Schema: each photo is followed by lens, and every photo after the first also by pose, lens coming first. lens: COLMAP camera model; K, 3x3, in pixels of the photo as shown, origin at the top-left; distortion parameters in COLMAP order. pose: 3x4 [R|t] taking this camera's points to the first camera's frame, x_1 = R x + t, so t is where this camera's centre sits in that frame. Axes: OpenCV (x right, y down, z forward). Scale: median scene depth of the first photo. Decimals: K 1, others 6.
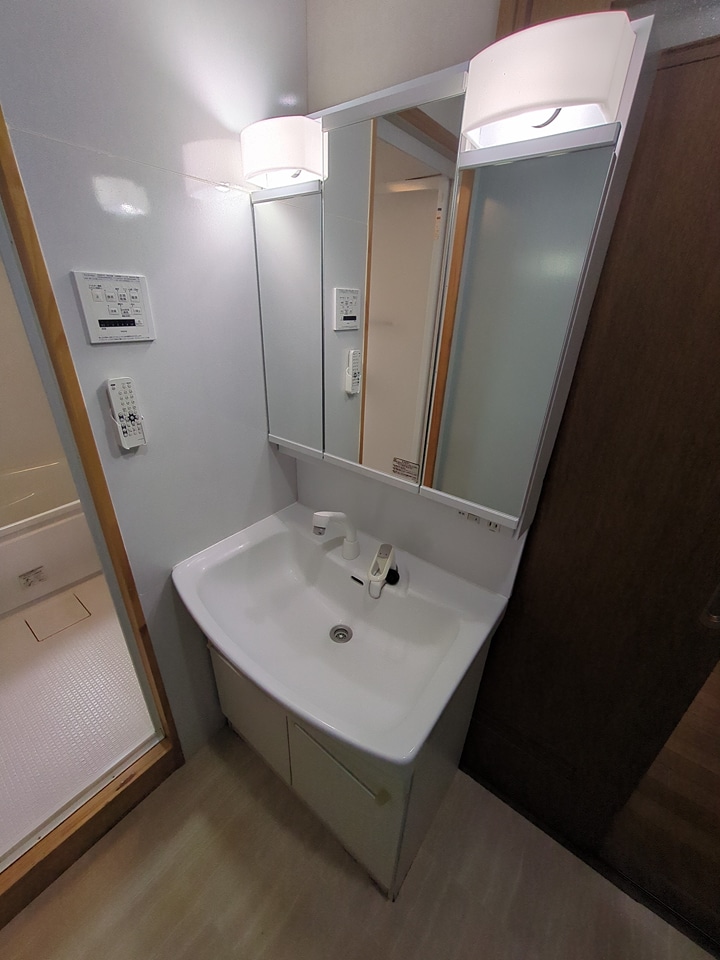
lens RADIAL K [[375.6, 0, 360.0], [0, 375.6, 480.0], [0, 0, 1]] dist [0.002067, 0.000190]
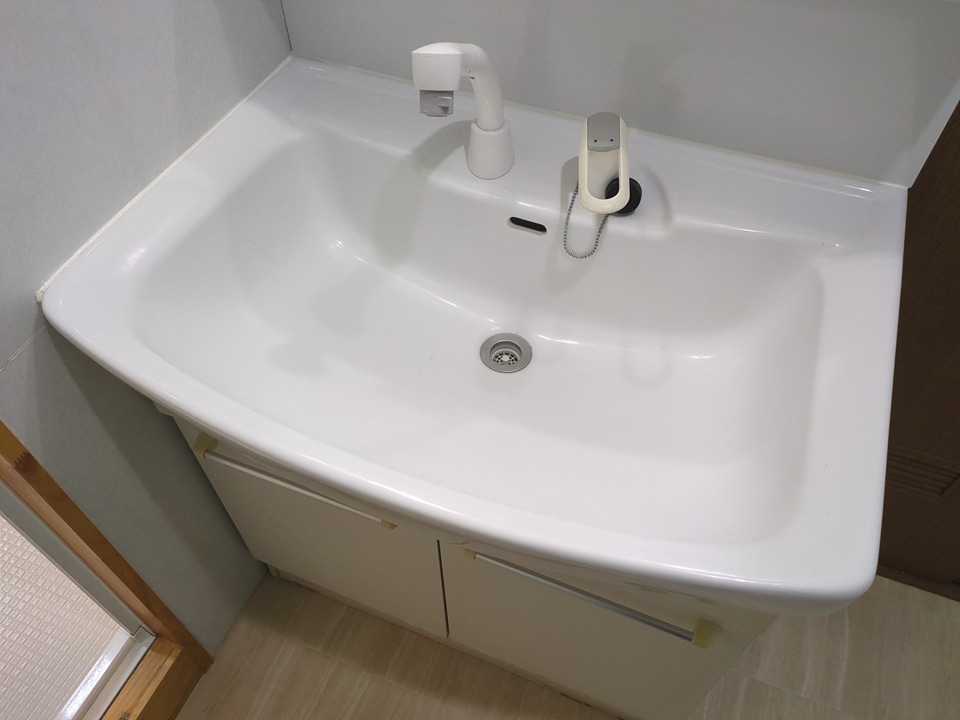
lens RADIAL K [[719.2, 0, 495.6], [0, 719.2, 360.9], [0, 0, 1]] dist [0.020889, -0.000436]
pose [[0.961147, -0.229121, 0.153951, -0.190697], [0.143210, 0.890678, 0.431489, 0.058569], [-0.235984, -0.392677, 0.888885, 0.260591]]
